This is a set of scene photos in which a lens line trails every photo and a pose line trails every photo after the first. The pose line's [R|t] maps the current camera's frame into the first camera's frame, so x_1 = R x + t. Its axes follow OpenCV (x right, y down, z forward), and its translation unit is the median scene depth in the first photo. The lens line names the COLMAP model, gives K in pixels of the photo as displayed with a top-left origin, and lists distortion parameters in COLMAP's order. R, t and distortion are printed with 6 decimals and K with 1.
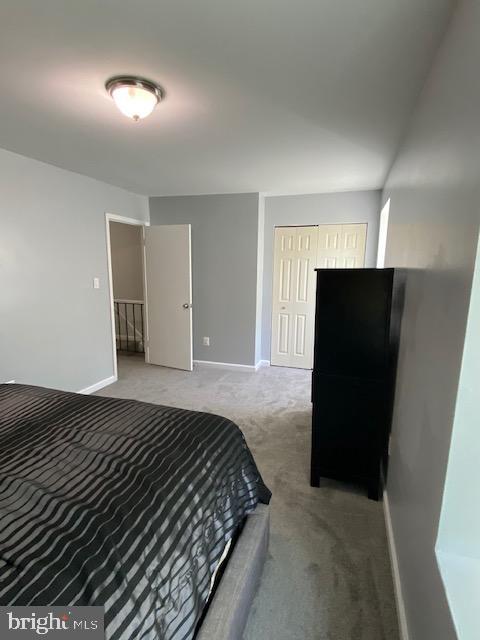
lens RADIAL K [[325.6, 0, 238.9], [0, 325.6, 319.3], [0, 0, 1]] dist [0.000926, -0.011379]
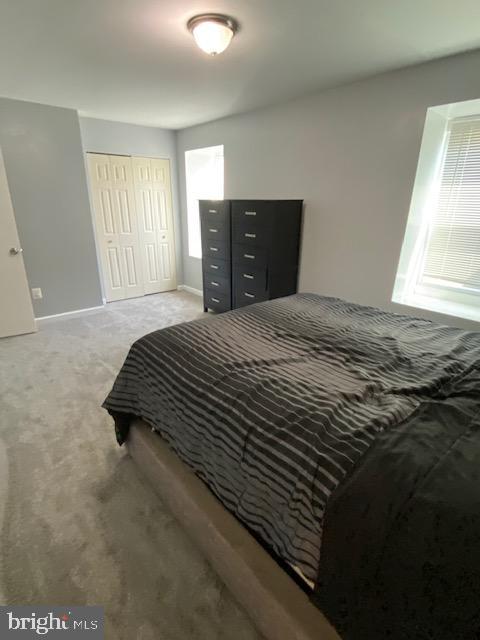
lens RADIAL K [[325.6, 0, 242.9], [0, 325.6, 322.7], [0, 0, 1]] dist [0.000926, -0.011379]
pose [[0.492514, -0.301150, 0.816541, -0.559932], [0.132892, 0.953245, 0.271411, -0.015785], [-0.860099, -0.025162, 0.509507, 0.144717]]
